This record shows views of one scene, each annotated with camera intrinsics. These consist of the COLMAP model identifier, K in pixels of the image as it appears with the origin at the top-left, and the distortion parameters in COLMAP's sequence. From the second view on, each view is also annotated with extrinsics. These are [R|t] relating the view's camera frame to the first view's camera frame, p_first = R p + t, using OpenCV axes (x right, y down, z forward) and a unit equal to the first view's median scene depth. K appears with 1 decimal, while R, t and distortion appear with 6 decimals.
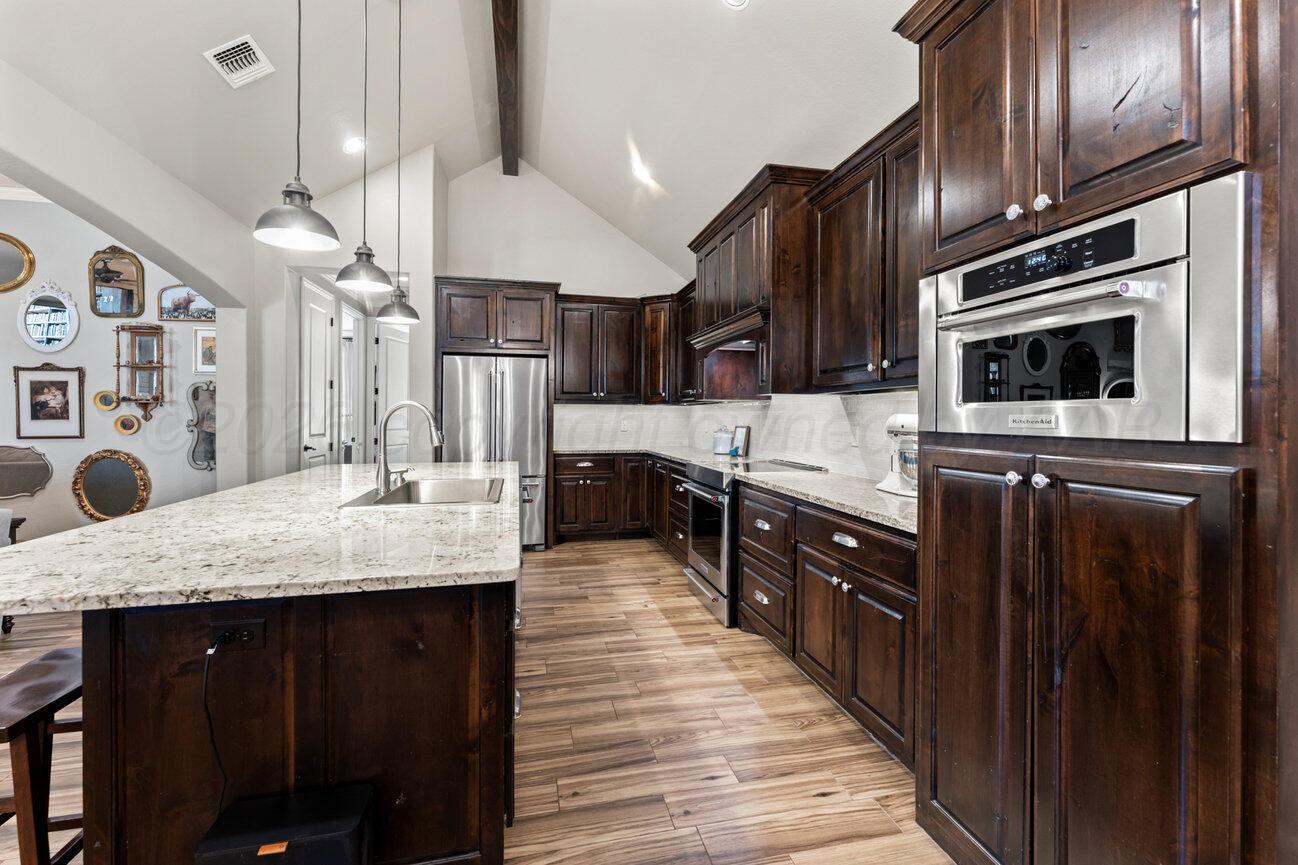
lens RADIAL K [[542.5, 0, 650.4], [0, 542.5, 418.4], [0, 0, 1]] dist [0.001197, -0.000203]
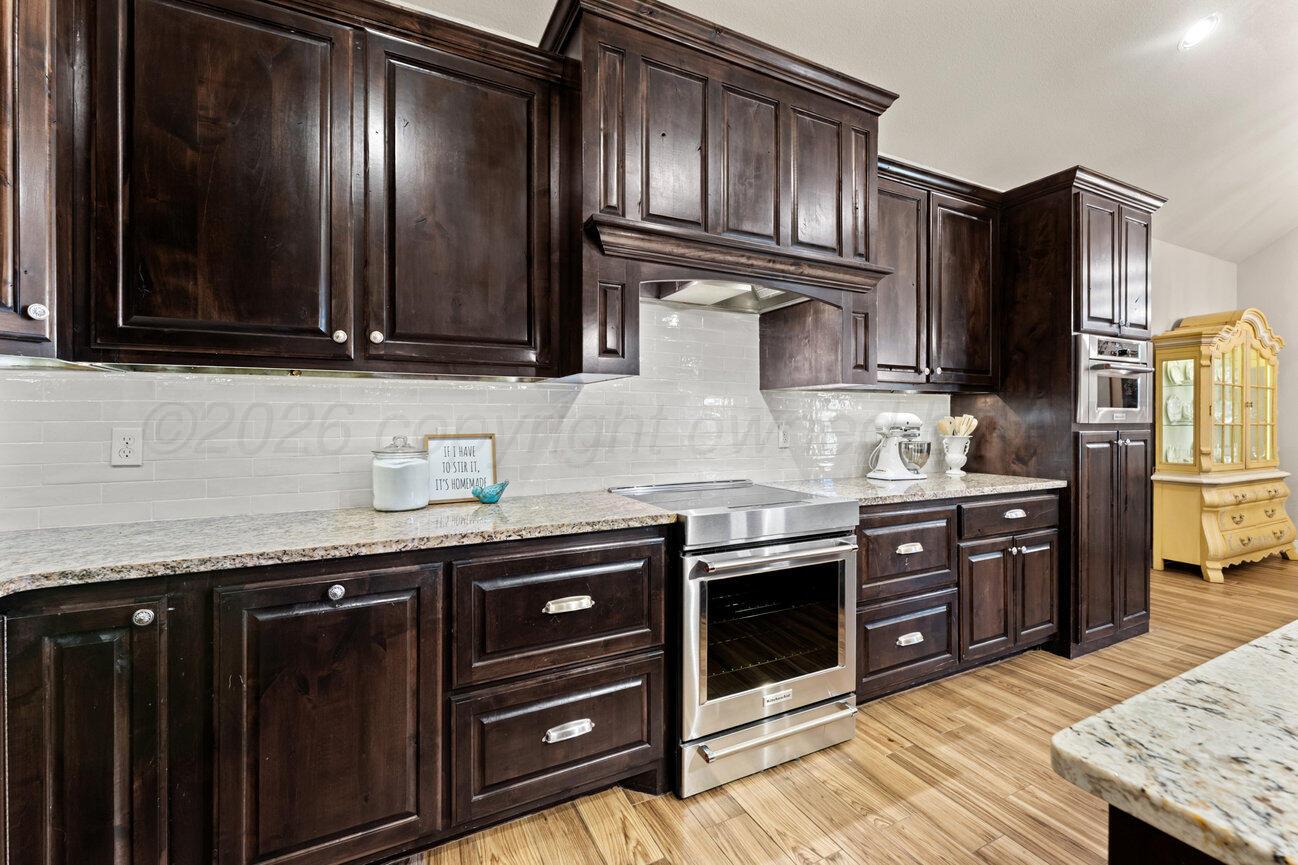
lens RADIAL K [[542.5, 0, 650.4], [0, 542.5, 418.4], [0, 0, 1]] dist [0.001197, -0.000203]
pose [[-0.232846, -0.002222, 0.972511, -0.503548], [0.001020, 0.999996, 0.002530, 0.001647], [-0.972513, 0.001581, -0.232842, 1.614654]]
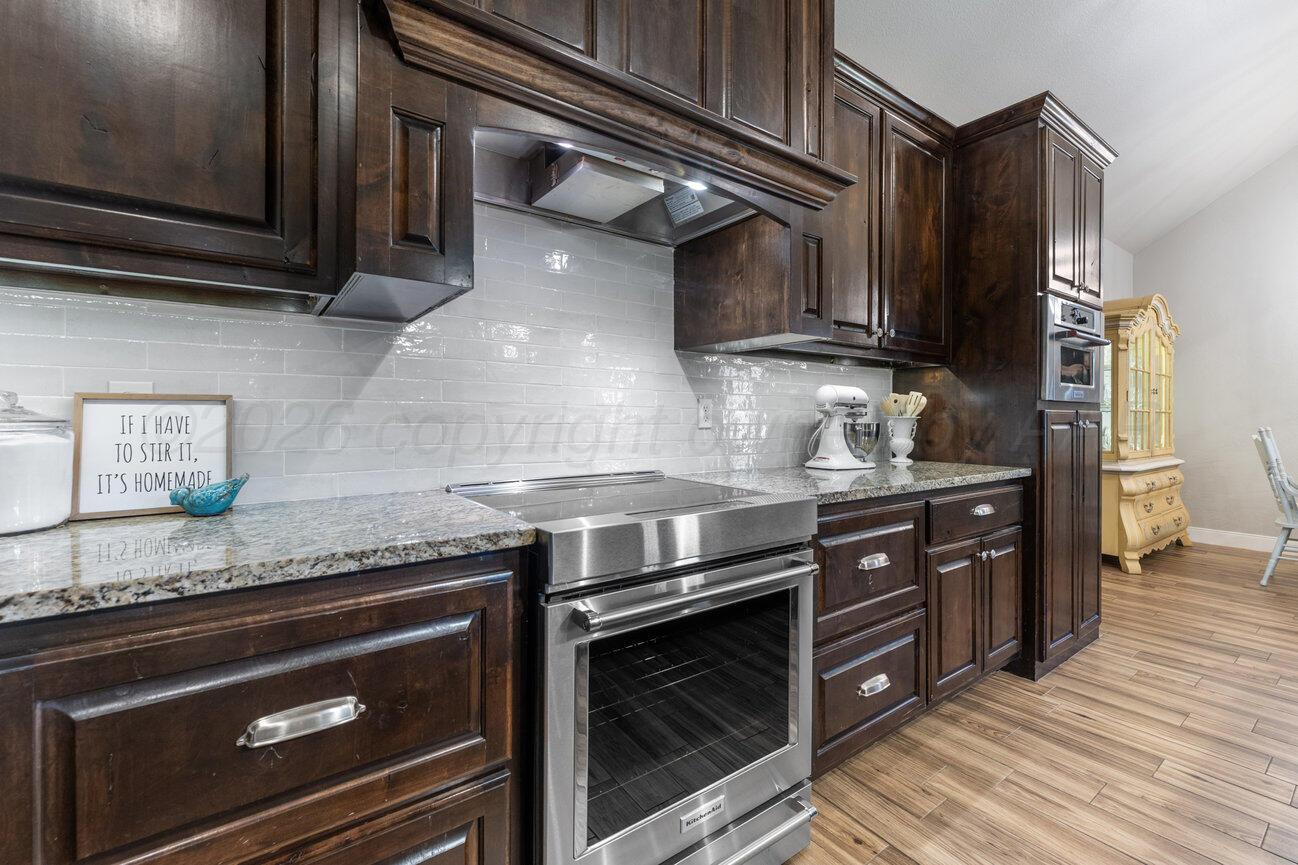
lens RADIAL K [[550.1, 0, 647.1], [0, 550.1, 411.4], [0, 0, 1]] dist [0.001036, 0.000086]
pose [[-0.383701, 0.000464, 0.923457, -0.263124], [-0.004283, 0.999988, -0.002282, 0.036896], [-0.923448, -0.004831, -0.383694, 1.509994]]
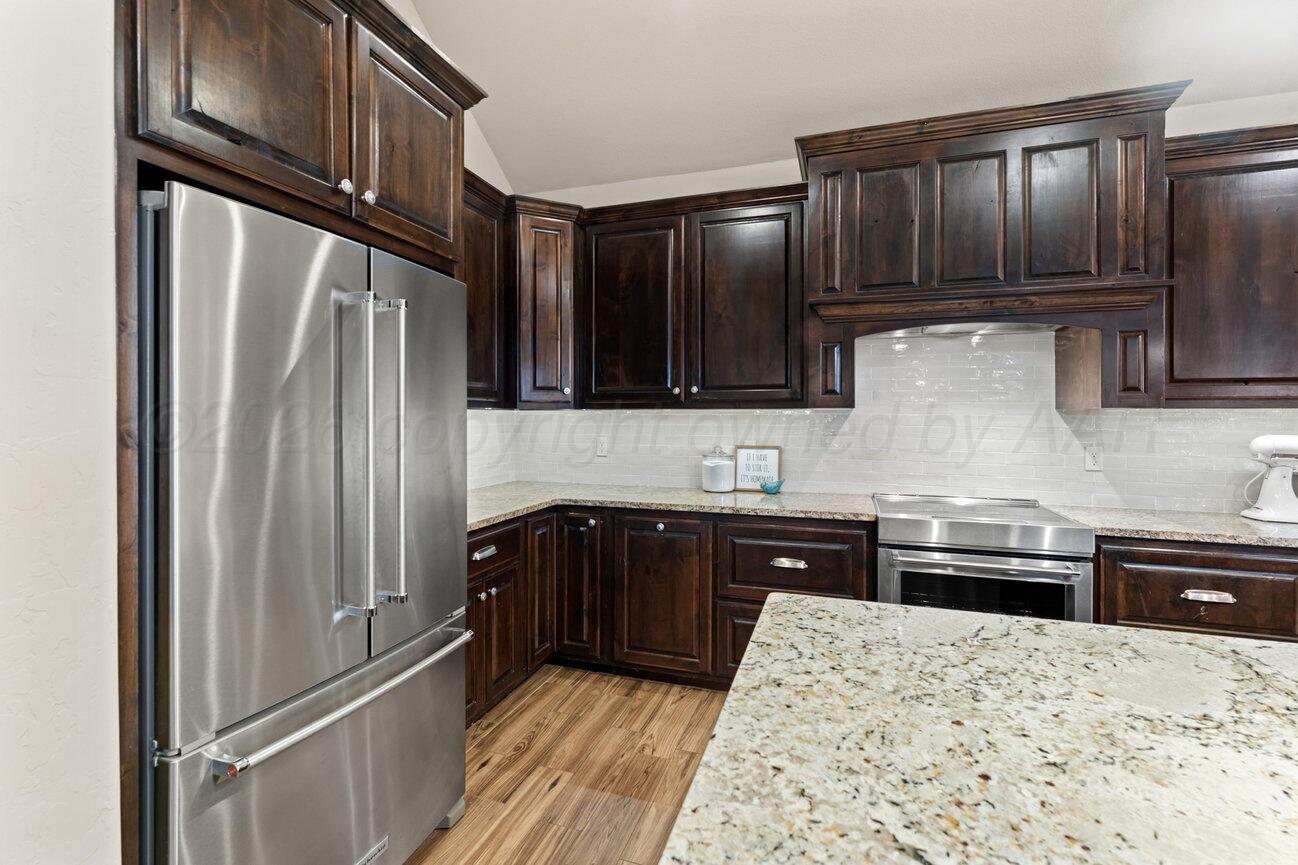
lens RADIAL K [[580.0, 0, 648.1], [0, 580.0, 416.0], [0, 0, 1]] dist [-0.000698, -0.000147]
pose [[0.532529, -0.003252, 0.846405, -0.829911], [0.000923, 0.999994, 0.003261, -0.038994], [-0.846411, -0.000955, 0.532529, 1.260828]]
